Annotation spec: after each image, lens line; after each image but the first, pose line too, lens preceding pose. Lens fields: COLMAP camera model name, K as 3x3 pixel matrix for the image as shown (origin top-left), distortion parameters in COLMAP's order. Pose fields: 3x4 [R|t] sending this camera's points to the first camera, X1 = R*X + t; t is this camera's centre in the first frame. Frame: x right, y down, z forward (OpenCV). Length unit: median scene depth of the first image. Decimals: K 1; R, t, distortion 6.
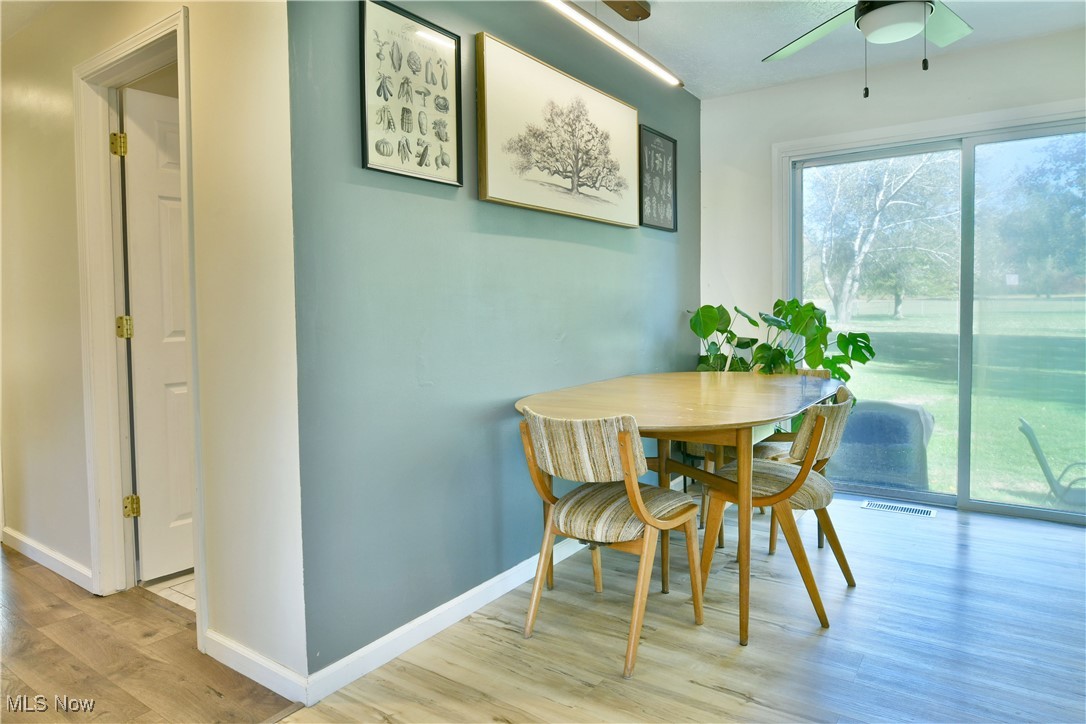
lens RADIAL K [[658.7, 0, 540.7], [0, 658.7, 346.8], [0, 0, 1]] dist [-0.009026, -0.004380]
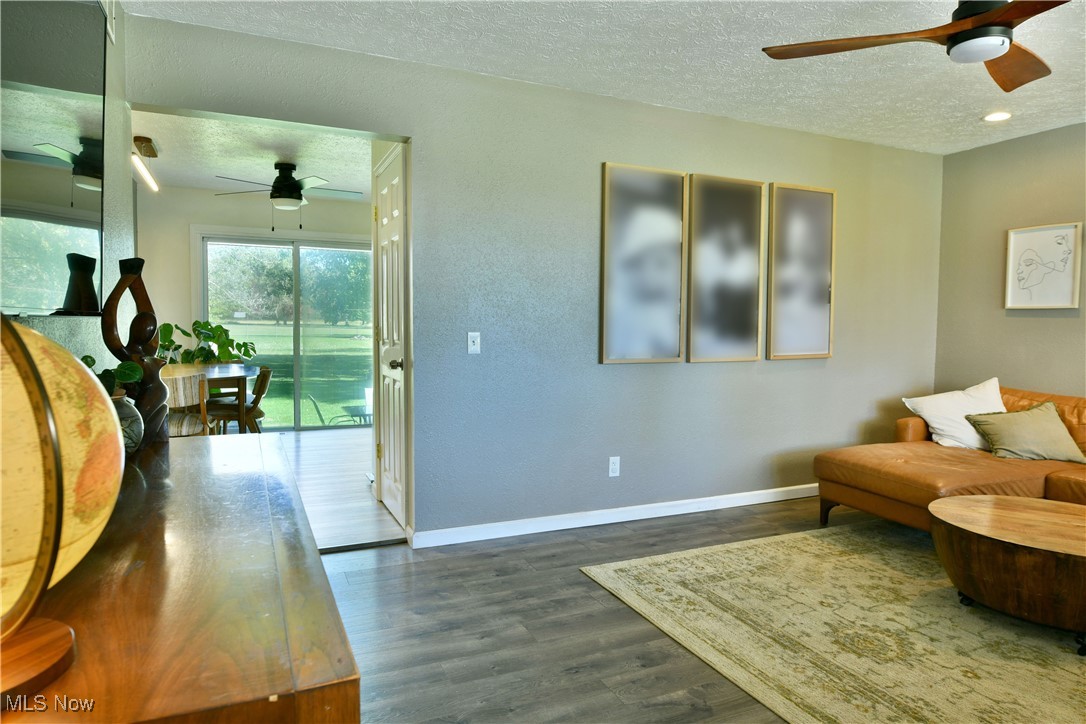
lens RADIAL K [[658.7, 0, 540.7], [0, 658.7, 346.8], [0, 0, 1]] dist [-0.009026, -0.004380]
pose [[0.507693, 0.006510, 0.861513, -0.658798], [0.020998, 0.999581, -0.019928, 0.046287], [-0.861282, 0.028207, 0.507344, -0.604116]]
